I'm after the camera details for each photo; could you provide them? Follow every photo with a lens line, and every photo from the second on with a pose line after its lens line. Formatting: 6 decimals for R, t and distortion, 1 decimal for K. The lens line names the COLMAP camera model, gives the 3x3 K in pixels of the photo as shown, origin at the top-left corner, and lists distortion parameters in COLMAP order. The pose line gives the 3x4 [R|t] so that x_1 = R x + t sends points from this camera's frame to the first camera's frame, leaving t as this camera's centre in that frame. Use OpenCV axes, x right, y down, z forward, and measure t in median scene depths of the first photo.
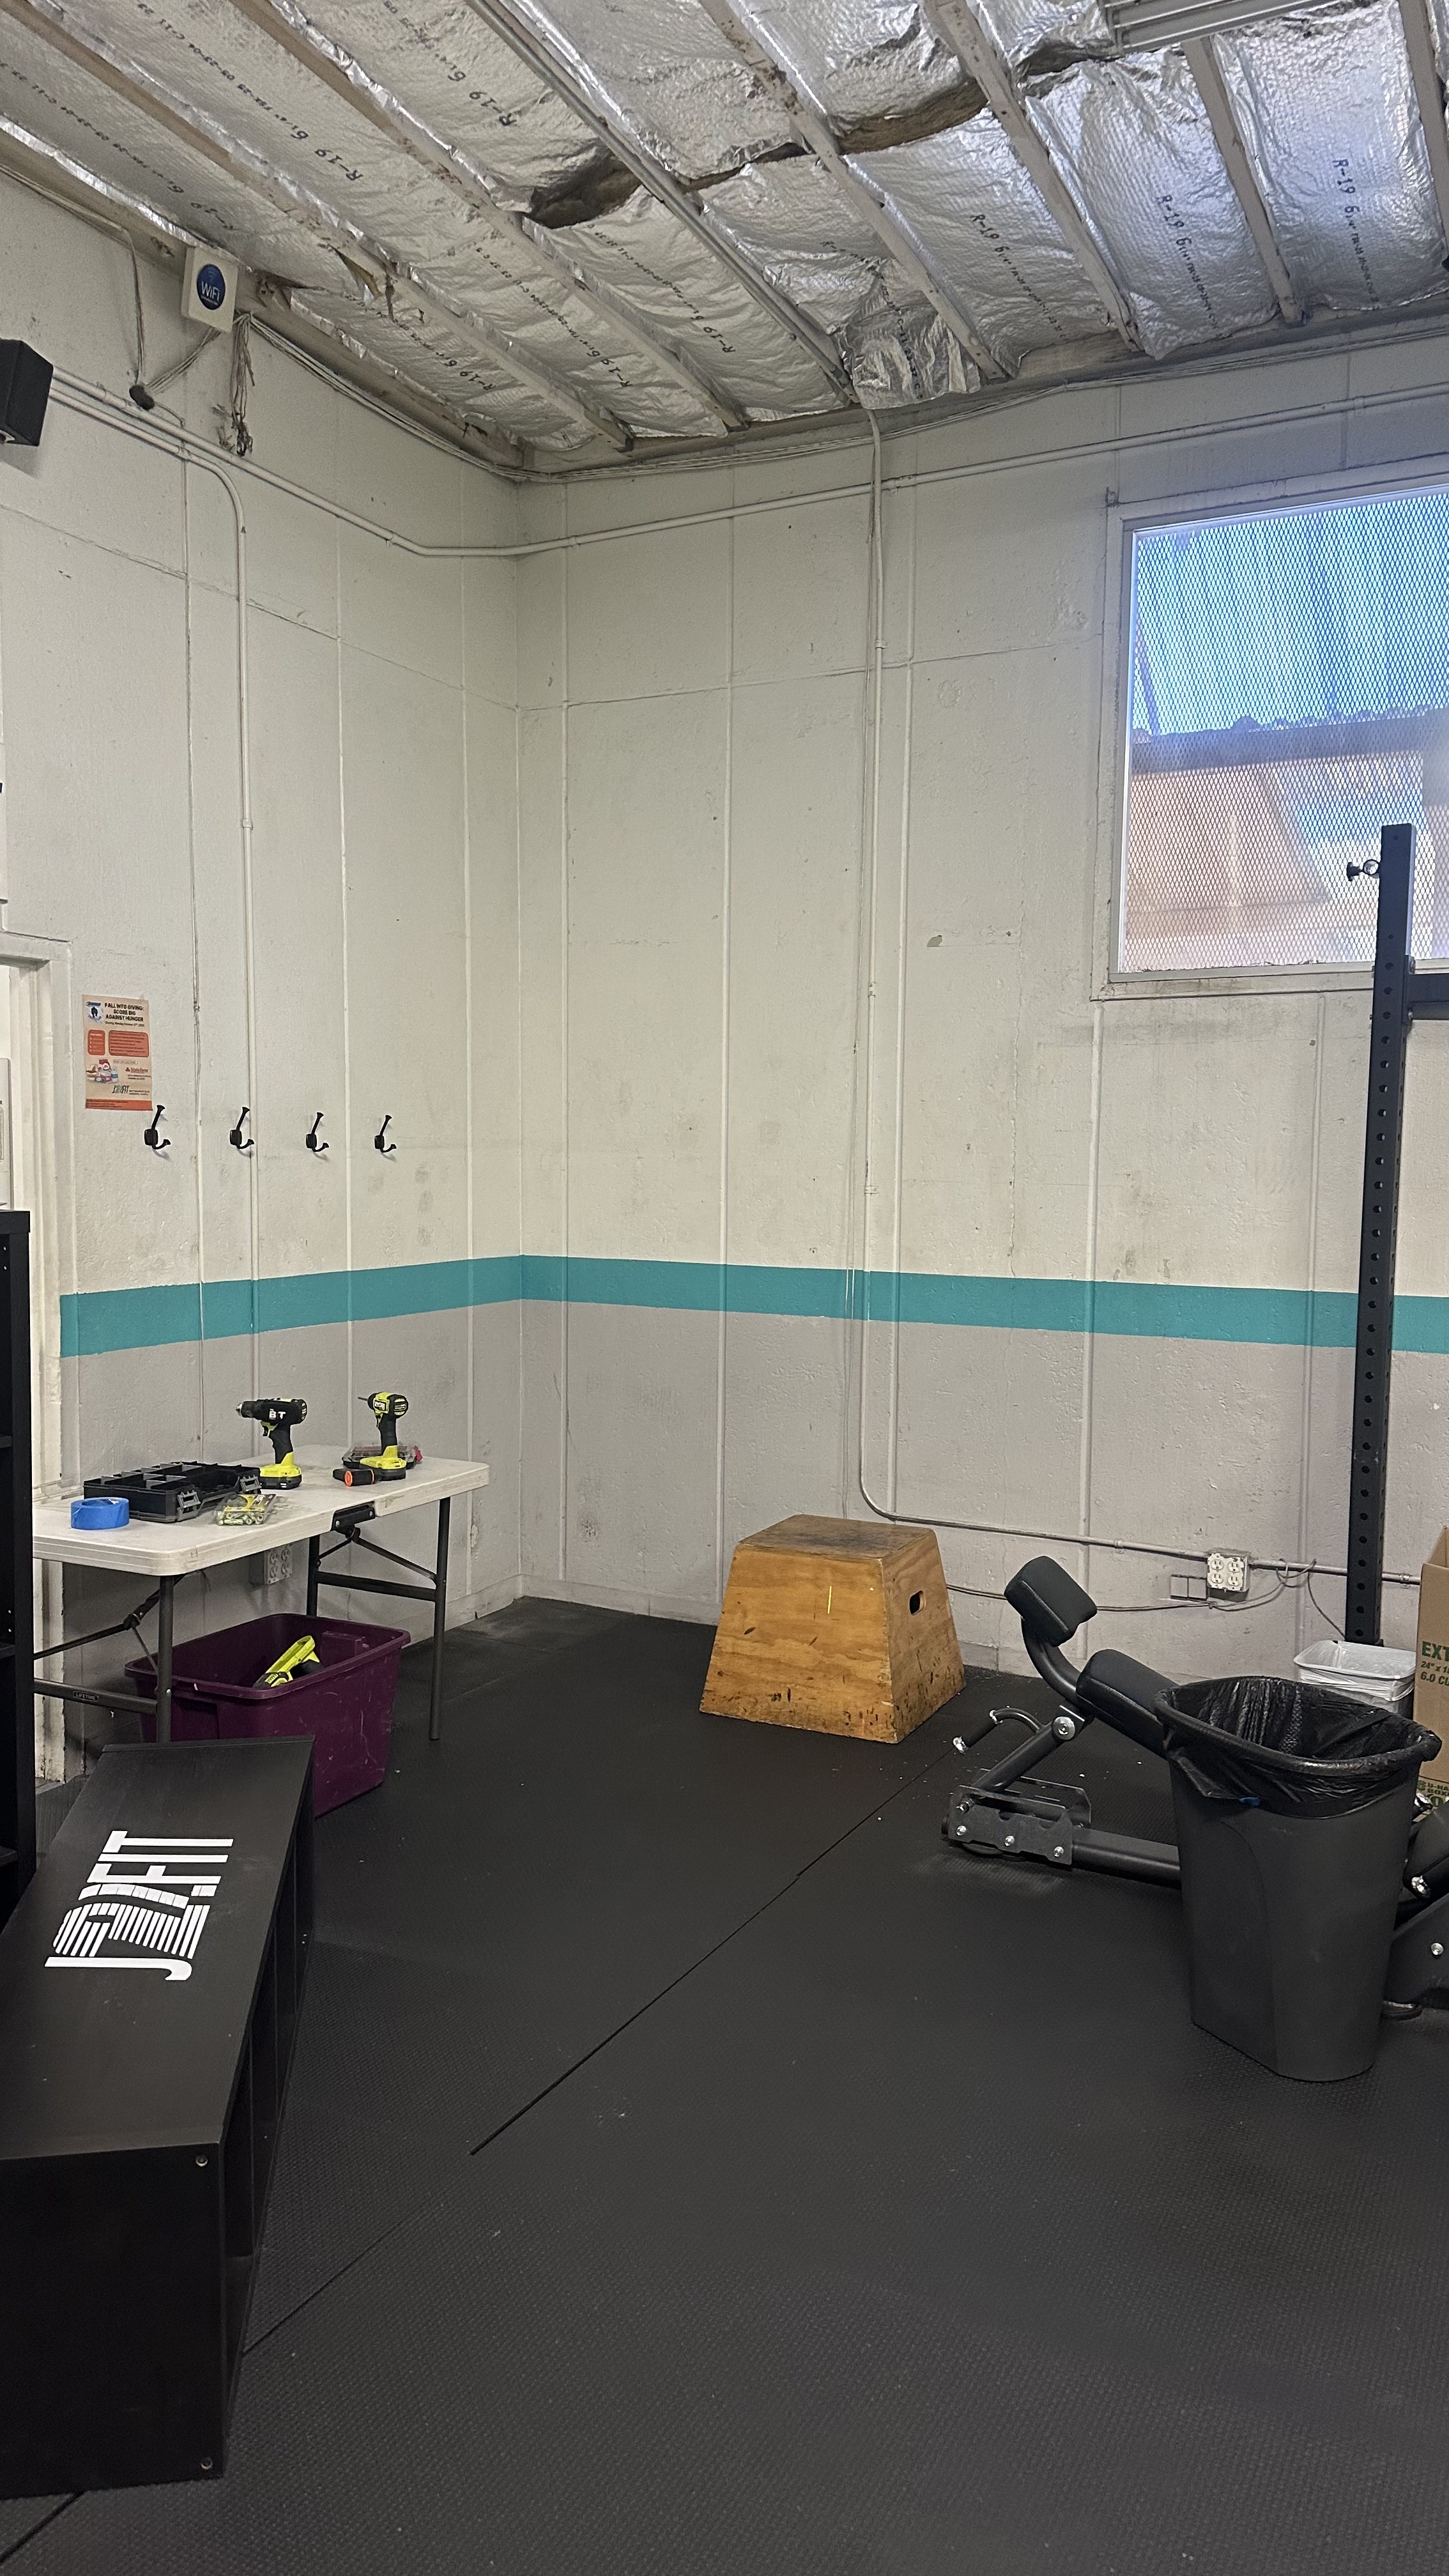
lens RADIAL K [[1765.9, 0, 724.5], [0, 1765.9, 1296.7], [0, 0, 1]] dist [0.100289, -0.203957]
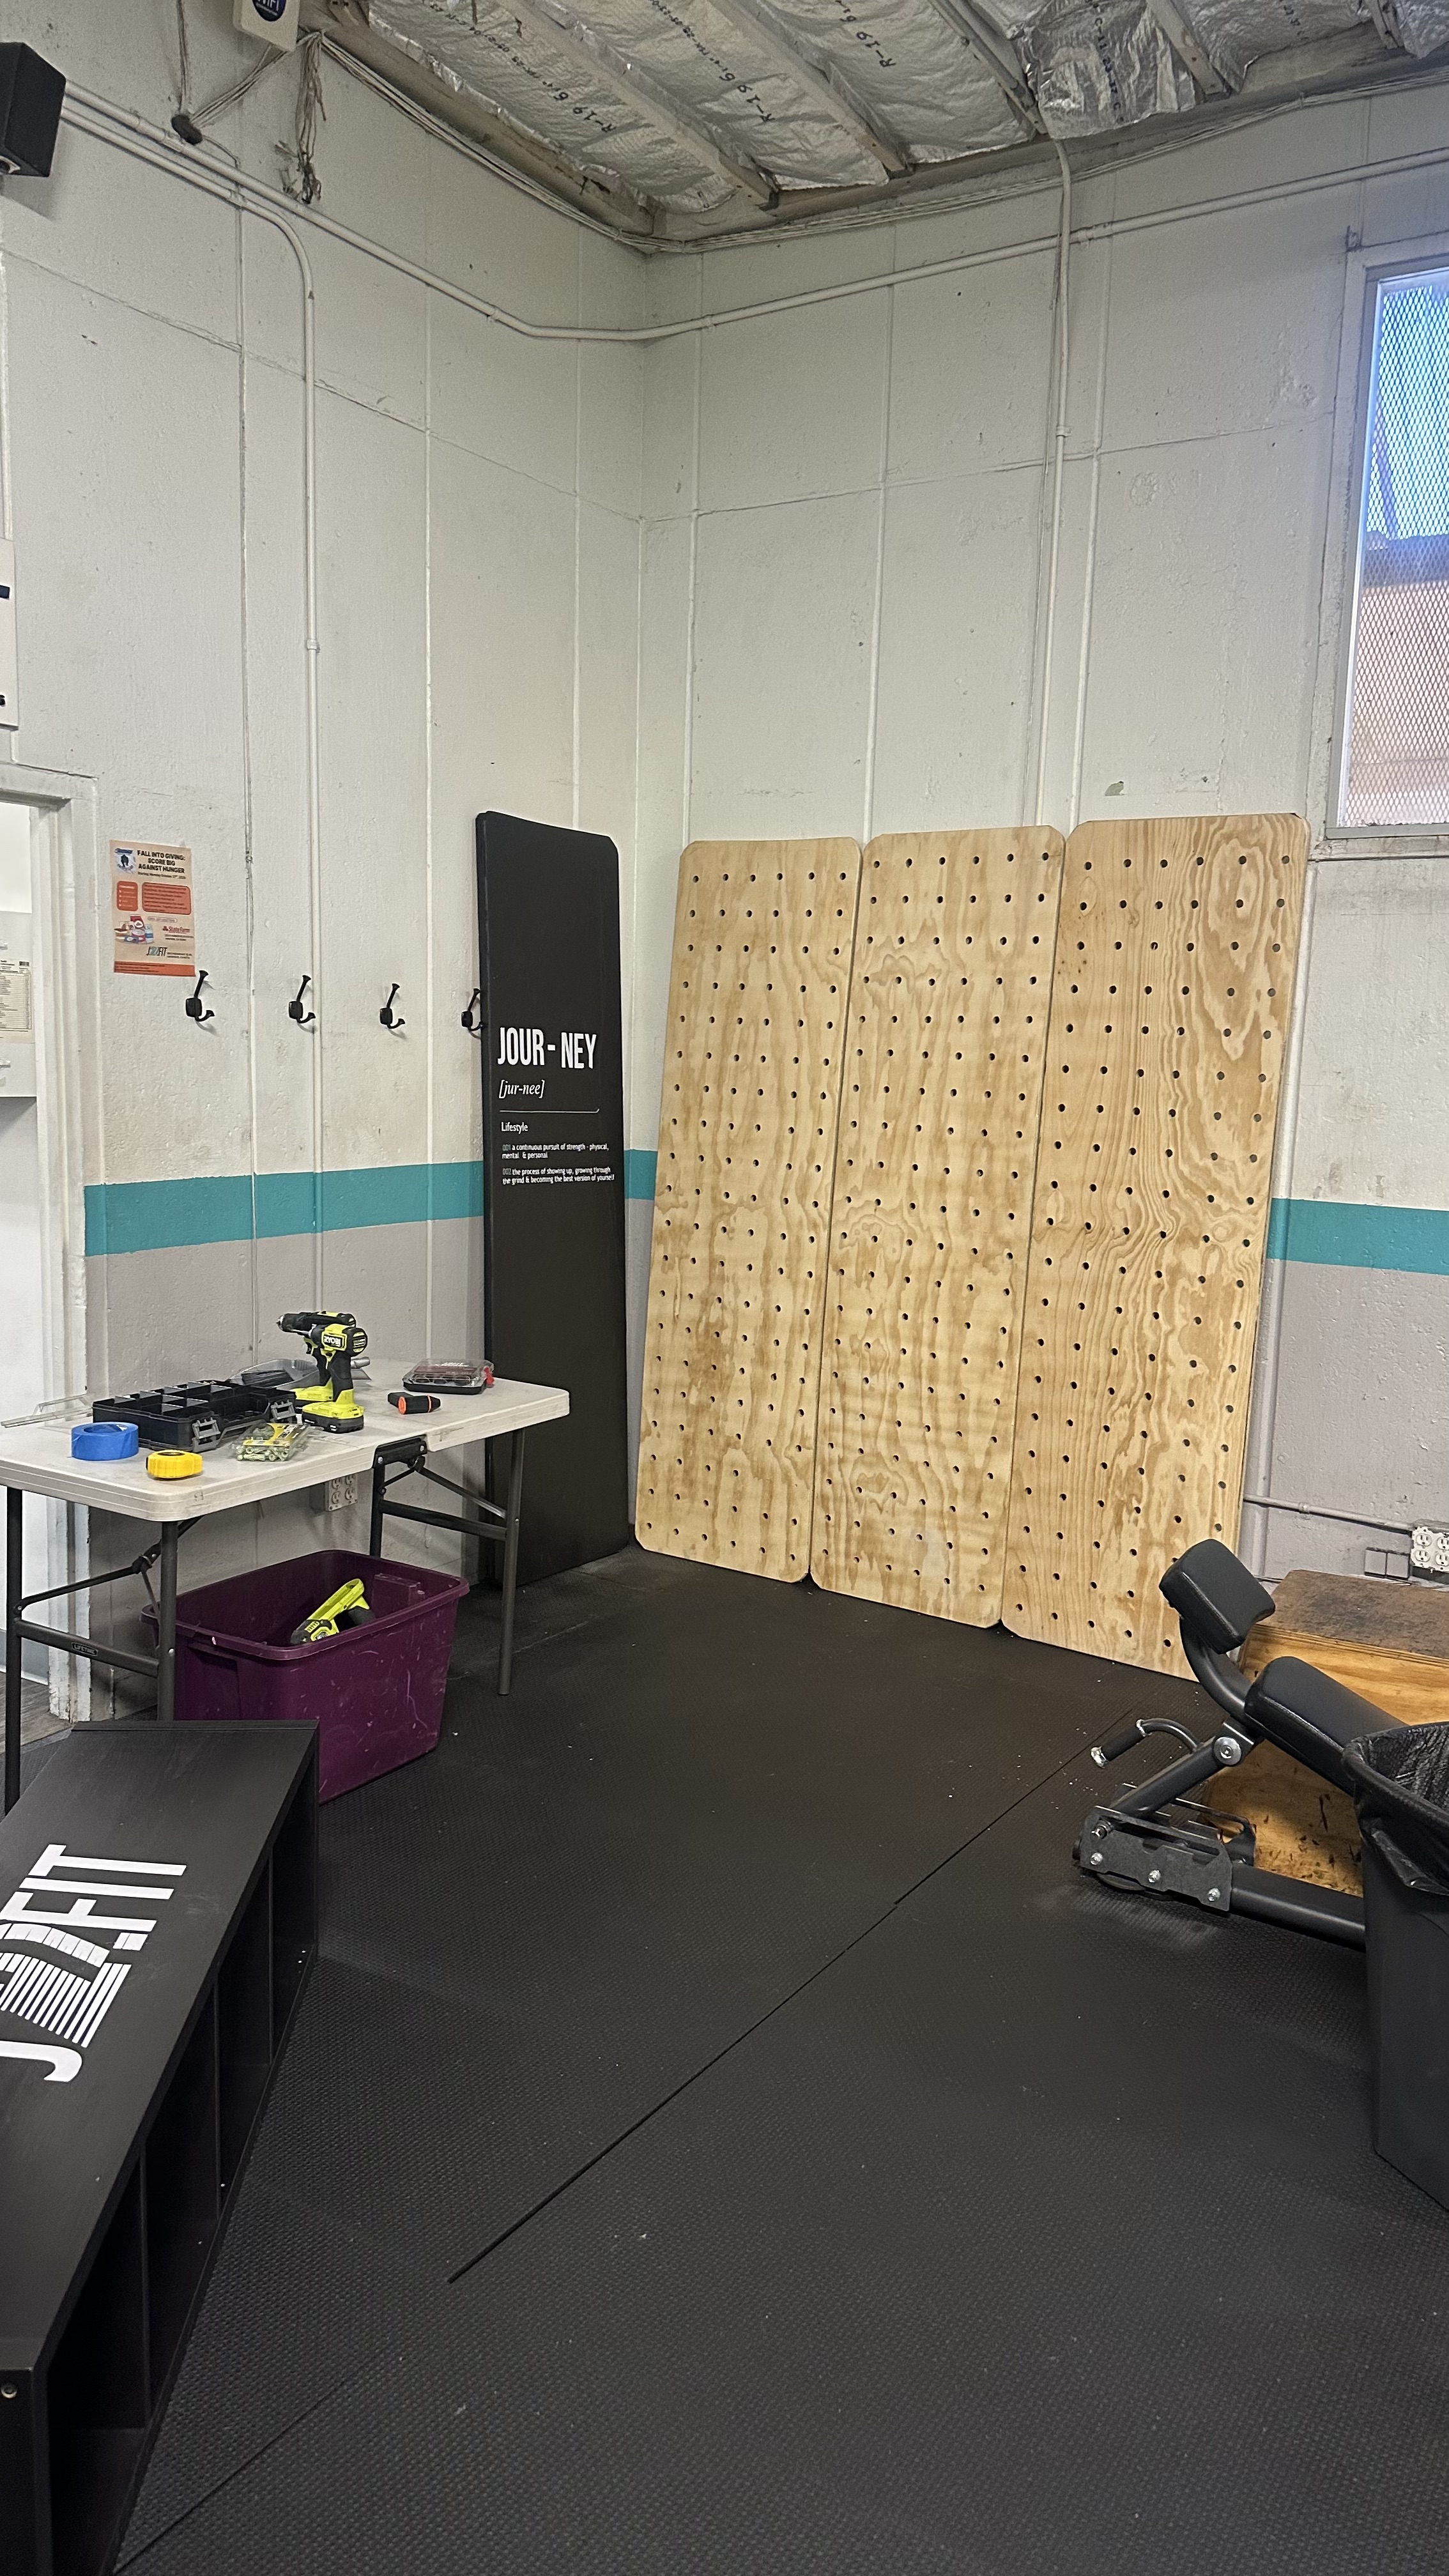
lens RADIAL K [[1784.8, 0, 724.5], [0, 1784.8, 1288.0], [0, 0, 1]] dist [0.037181, -0.055870]
pose [[0.994833, 0.032725, -0.096111, 0.026775], [-0.026964, 0.997795, 0.060642, -0.011835], [0.097883, -0.057737, 0.993522, 0.138364]]
